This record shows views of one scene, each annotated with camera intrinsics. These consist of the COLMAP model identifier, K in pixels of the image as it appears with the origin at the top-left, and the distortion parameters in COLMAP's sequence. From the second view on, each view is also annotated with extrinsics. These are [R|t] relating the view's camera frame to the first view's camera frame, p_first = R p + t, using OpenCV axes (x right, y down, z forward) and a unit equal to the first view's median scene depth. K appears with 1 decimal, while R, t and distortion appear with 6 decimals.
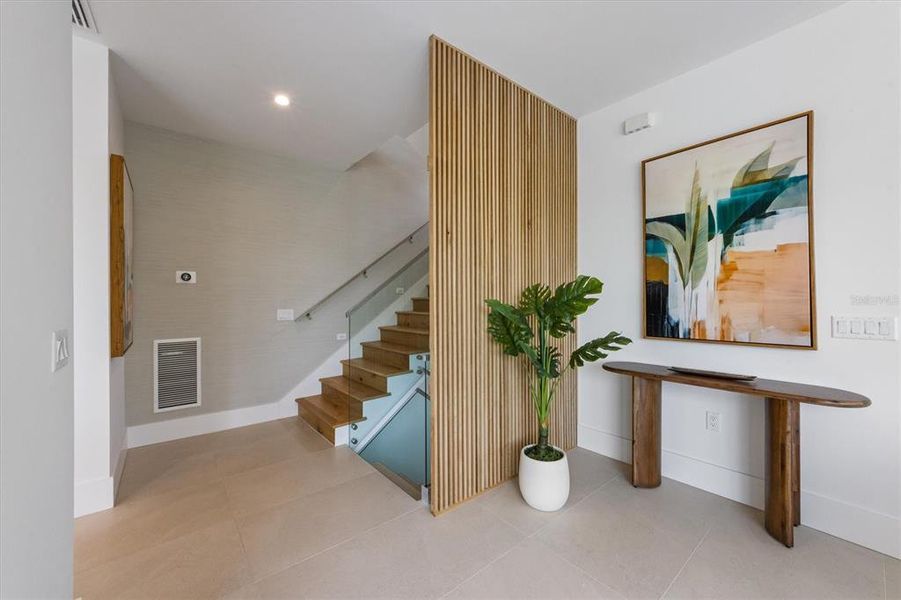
lens RADIAL K [[344.2, 0, 448.8], [0, 344.2, 300.4], [0, 0, 1]] dist [-0.002809, -0.000476]
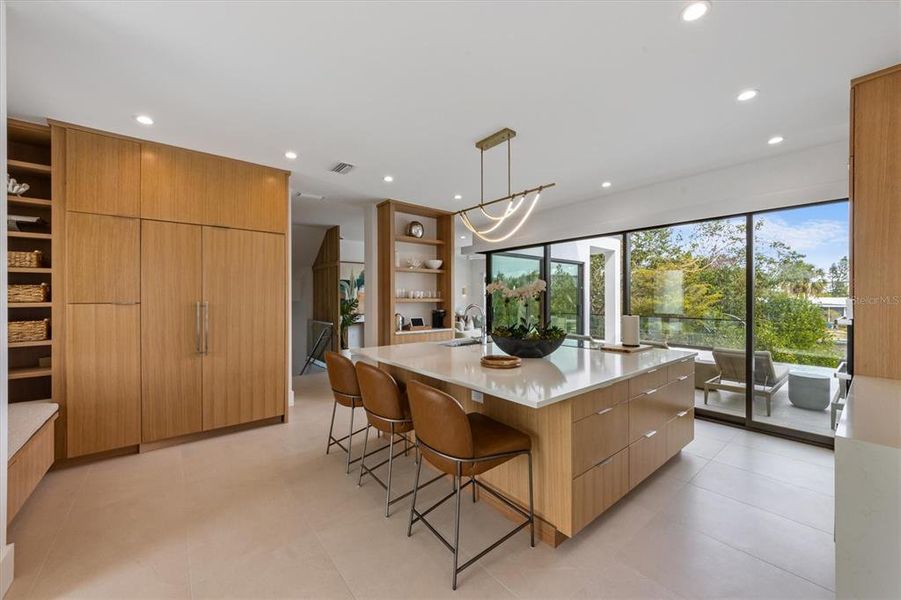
lens RADIAL K [[344.2, 0, 447.8], [0, 344.2, 299.1], [0, 0, 1]] dist [-0.002809, -0.000476]
pose [[0.022814, -0.002683, 0.999736, -3.062745], [0.000091, 0.999996, 0.002681, -0.064257], [-0.999740, 0.000030, 0.022814, -0.128368]]
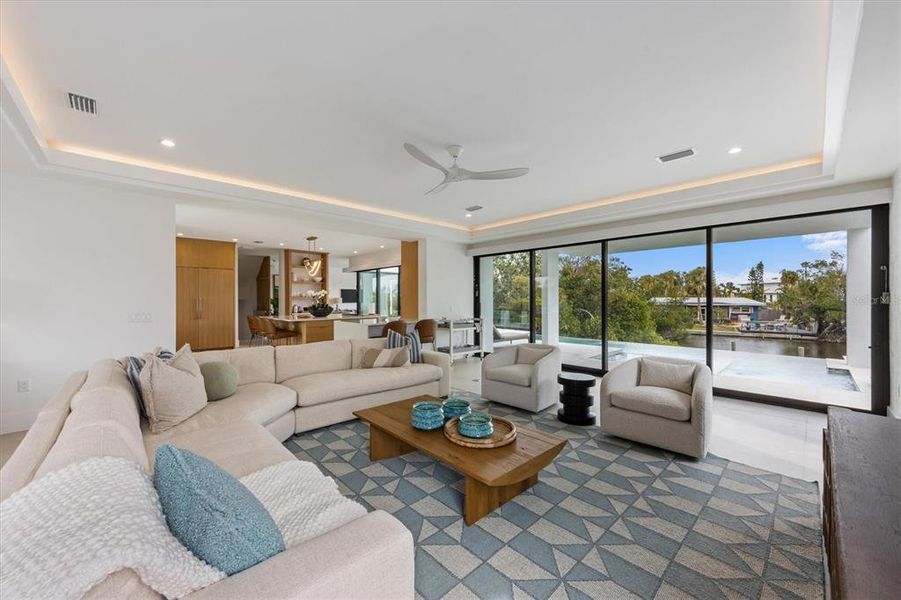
lens RADIAL K [[344.2, 0, 449.3], [0, 344.2, 297.4], [0, 0, 1]] dist [-0.002809, -0.000476]
pose [[-0.061857, 0.005430, 0.998070, -5.525642], [0.001846, 0.999984, -0.005326, -0.028665], [-0.998083, 0.001513, -0.061866, -1.539999]]
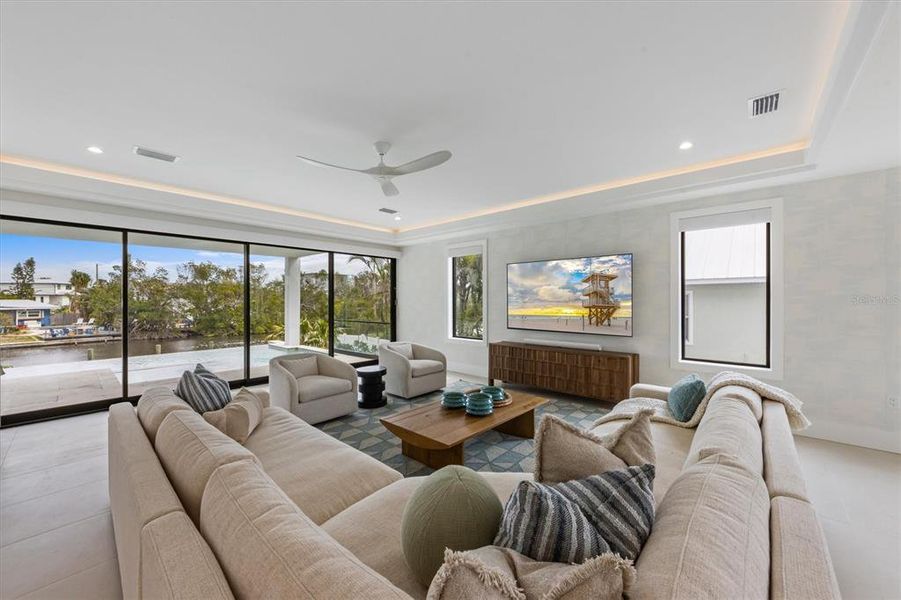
lens RADIAL K [[344.2, 0, 446.1], [0, 344.2, 298.8], [0, 0, 1]] dist [-0.002809, -0.000476]
pose [[-0.989638, 0.001378, -0.143578, -4.019026], [0.001815, 0.999994, -0.002913, -0.058656], [0.143573, -0.003143, -0.989635, -0.170642]]
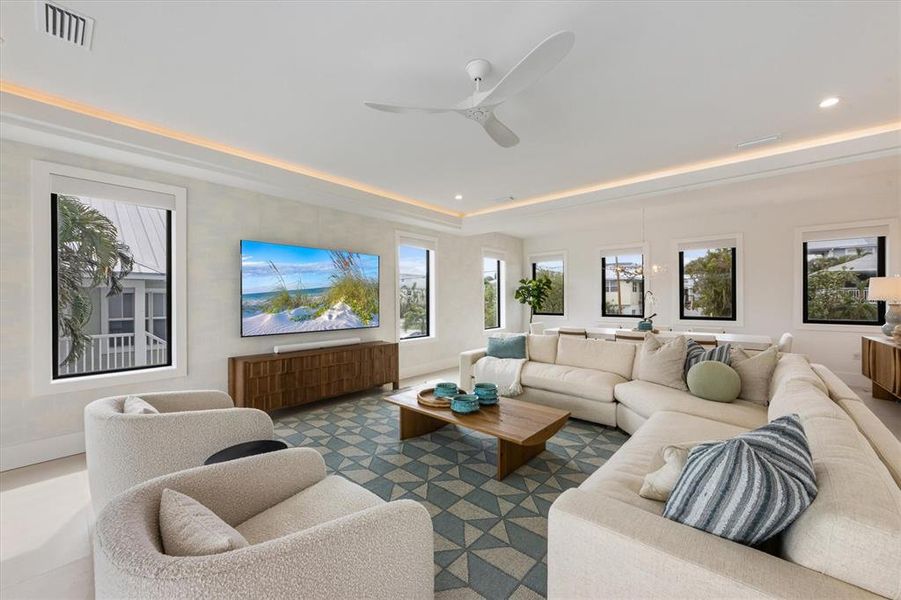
lens RADIAL K [[344.2, 0, 451.9], [0, 344.2, 302.0], [0, 0, 1]] dist [-0.002809, -0.000476]
pose [[0.150143, 0.004294, -0.988655, -2.982858], [0.004699, 0.999976, 0.005057, -0.022078], [0.988653, -0.005405, 0.150120, -1.869595]]
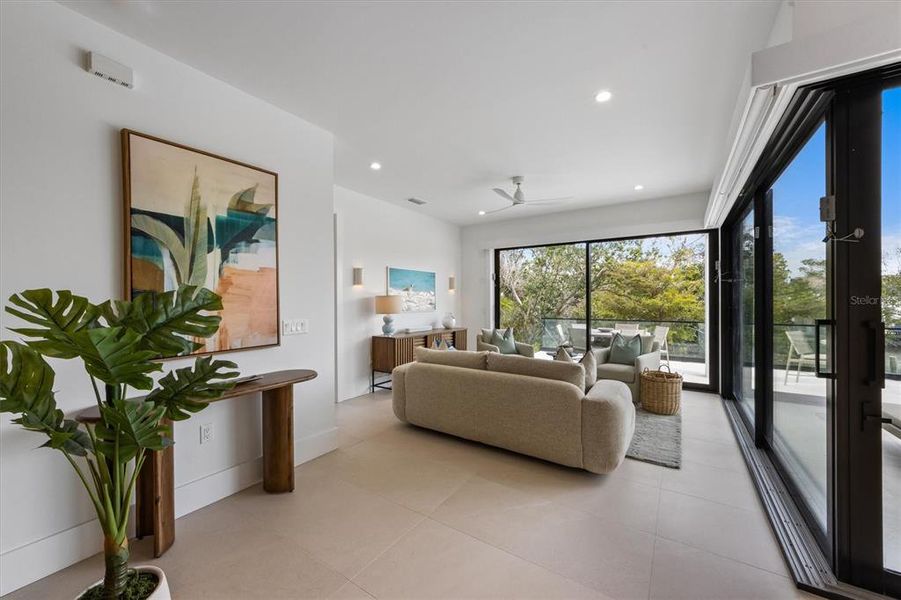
lens RADIAL K [[344.2, 0, 447.6], [0, 344.2, 300.9], [0, 0, 1]] dist [-0.002809, -0.000476]
pose [[-0.278136, -0.001422, 0.960541, -0.393190], [0.007900, 0.999962, 0.003768, -0.032676], [-0.960509, 0.008636, -0.278115, 0.610516]]
